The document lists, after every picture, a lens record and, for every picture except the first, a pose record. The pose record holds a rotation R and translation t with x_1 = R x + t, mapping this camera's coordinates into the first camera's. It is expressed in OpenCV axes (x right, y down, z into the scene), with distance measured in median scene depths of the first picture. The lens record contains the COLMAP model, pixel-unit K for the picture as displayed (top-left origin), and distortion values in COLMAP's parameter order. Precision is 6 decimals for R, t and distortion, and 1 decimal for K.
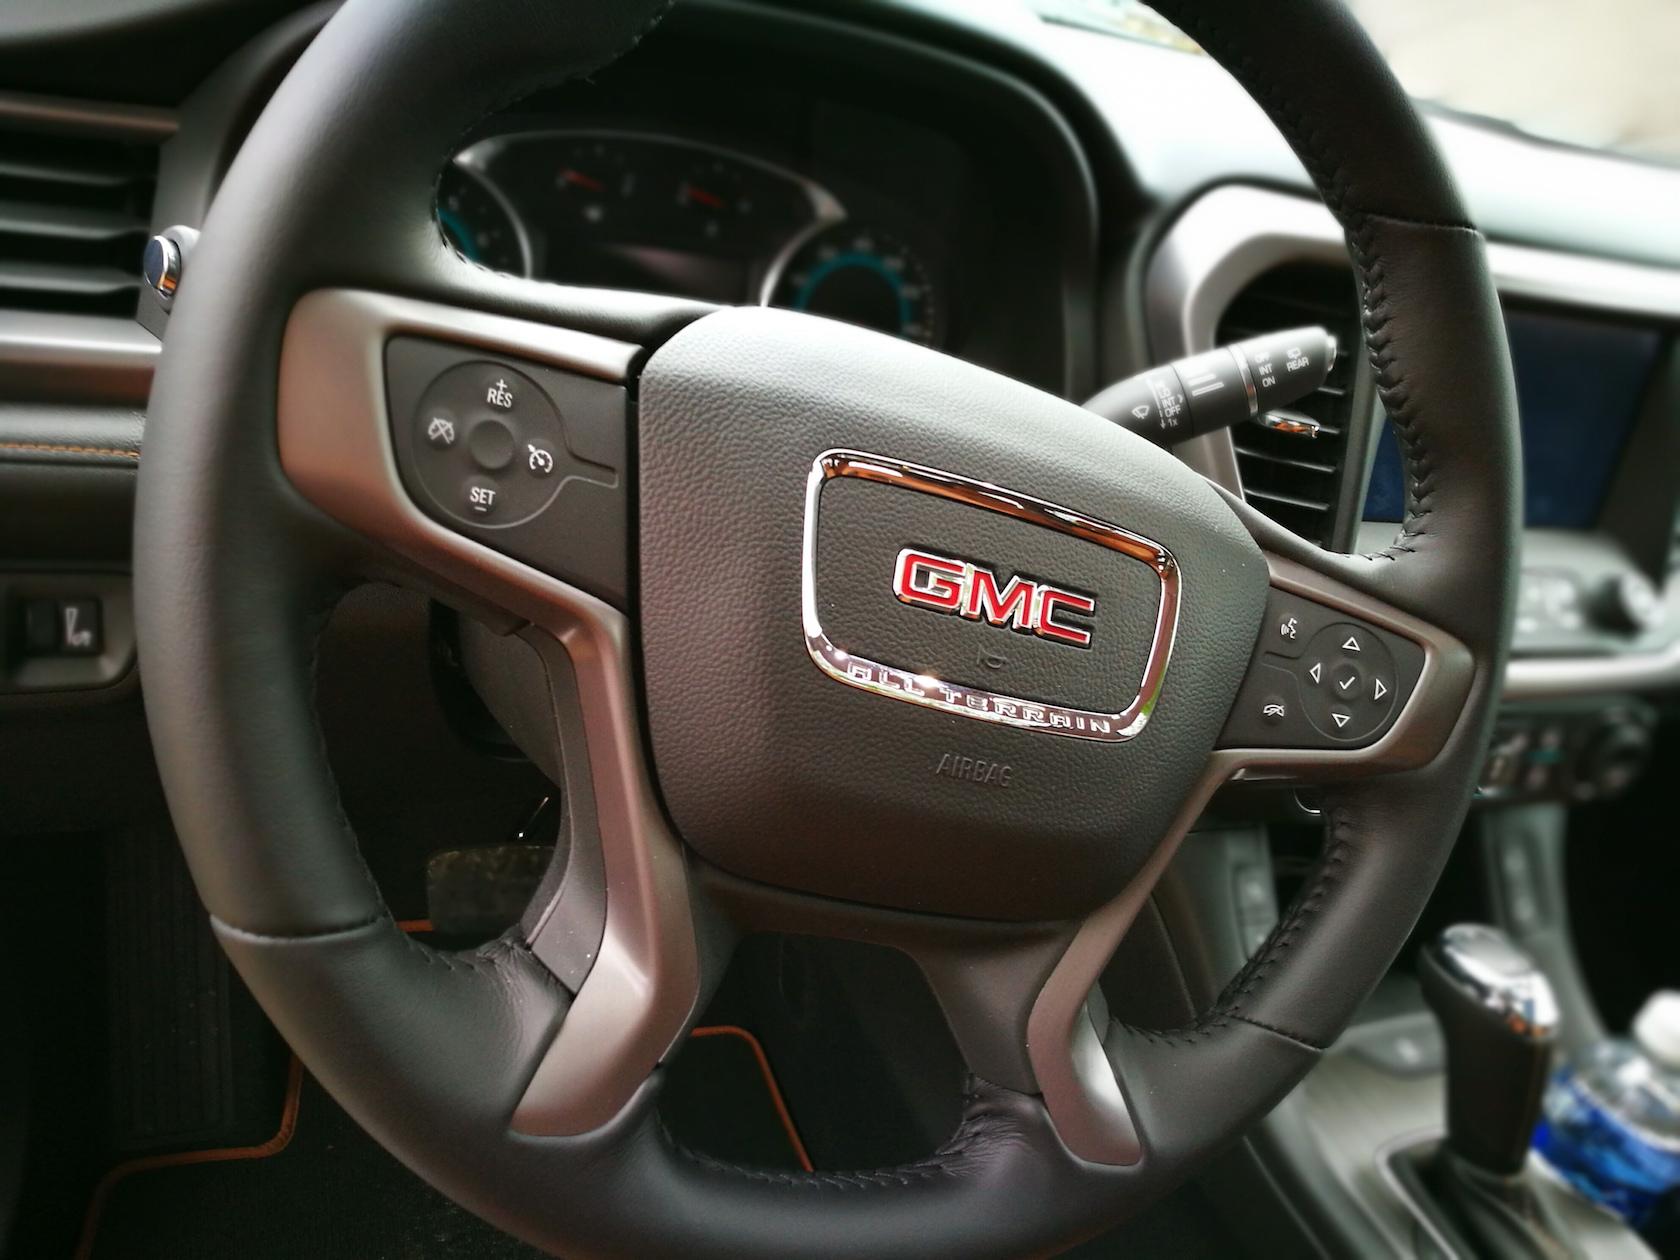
lens RADIAL K [[1317.5, 0, 837.4], [0, 1317.5, 631.0], [0, 0, 1]] dist [0.013629, -0.000875]
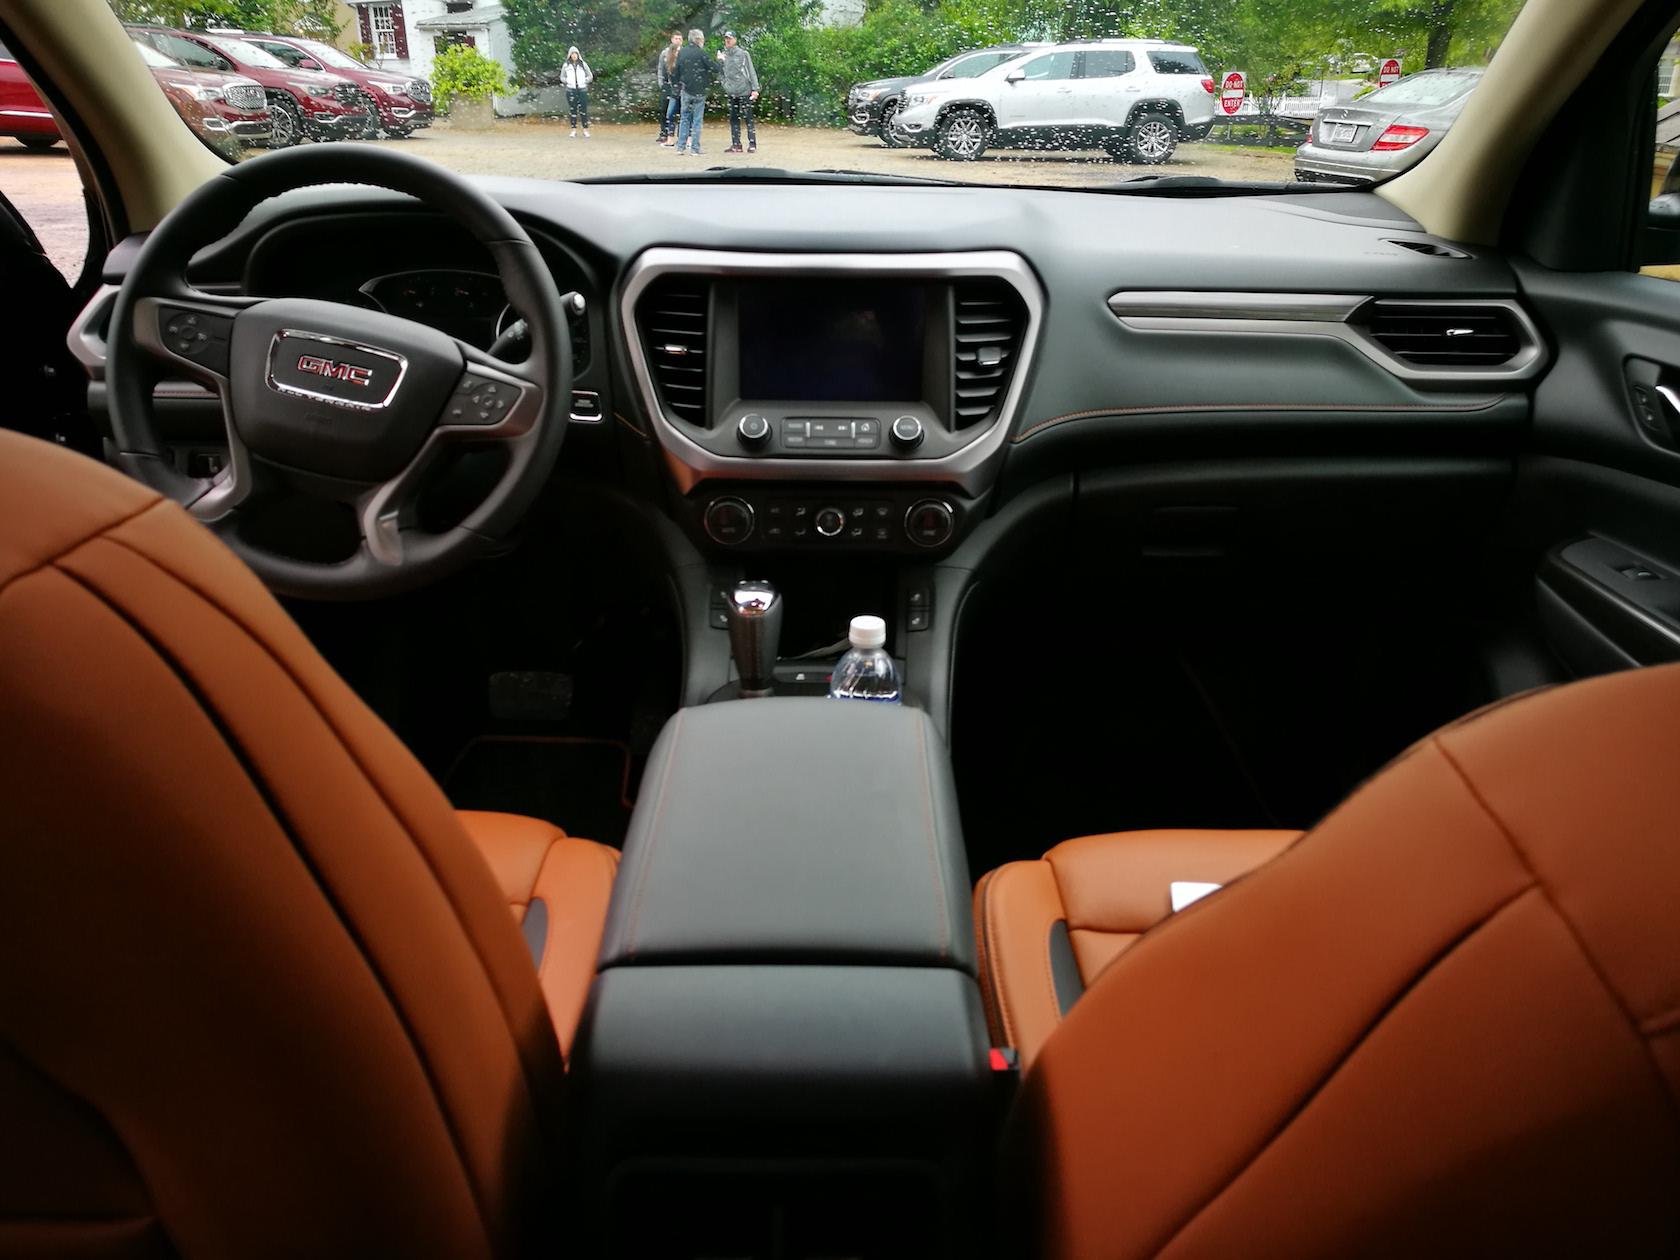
lens RADIAL K [[1317.5, 0, 850.7], [0, 1317.5, 628.9], [0, 0, 1]] dist [0.013629, -0.000875]
pose [[0.911815, -0.055392, -0.406849, 2.696342], [-0.007968, 0.988285, -0.152410, 1.145862], [0.410525, 0.142212, 0.900692, -1.401503]]
